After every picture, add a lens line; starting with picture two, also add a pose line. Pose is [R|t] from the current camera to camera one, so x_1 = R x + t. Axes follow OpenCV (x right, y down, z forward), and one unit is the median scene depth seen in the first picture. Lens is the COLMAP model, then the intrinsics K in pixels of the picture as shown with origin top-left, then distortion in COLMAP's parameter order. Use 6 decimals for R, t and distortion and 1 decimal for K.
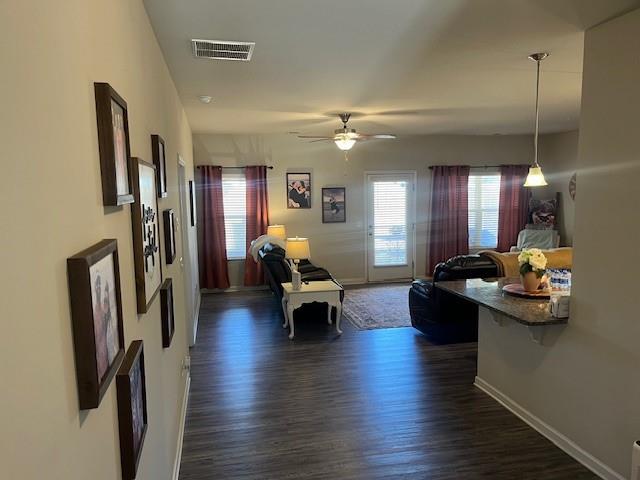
lens RADIAL K [[482.6, 0, 318.4], [0, 482.6, 246.0], [0, 0, 1]] dist [0.073456, -0.098953]
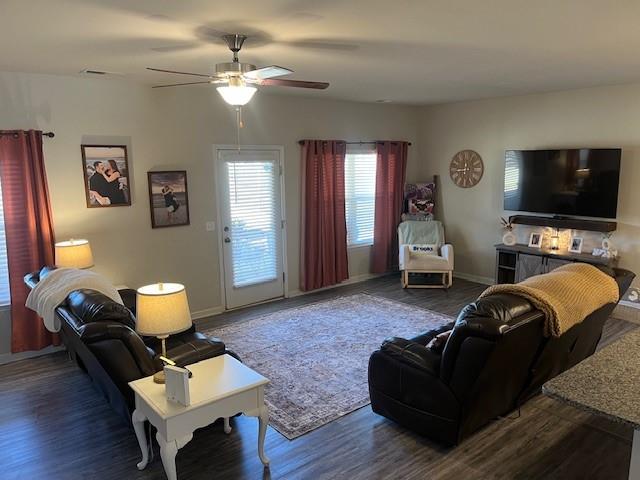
lens RADIAL K [[482.6, 0, 321.7], [0, 482.6, 244.4], [0, 0, 1]] dist [0.073456, -0.098953]
pose [[0.888645, -0.073421, 0.452681, -0.081560], [0.050851, 0.996789, 0.061846, -0.055012], [-0.455768, -0.031940, 0.889525, 0.349798]]
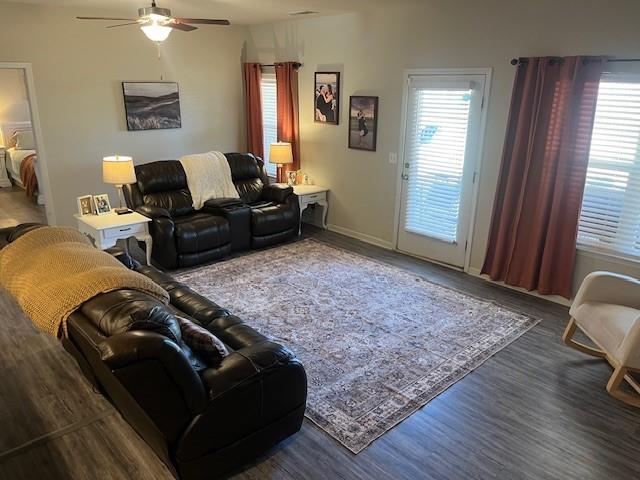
lens RADIAL K [[482.6, 0, 320.3], [0, 482.6, 236.6], [0, 0, 1]] dist [0.073456, -0.098953]
pose [[0.511428, 0.281494, -0.811913, 0.591266], [-0.124949, 0.959144, 0.253833, -0.097143], [0.850193, -0.028370, 0.525706, 0.593986]]
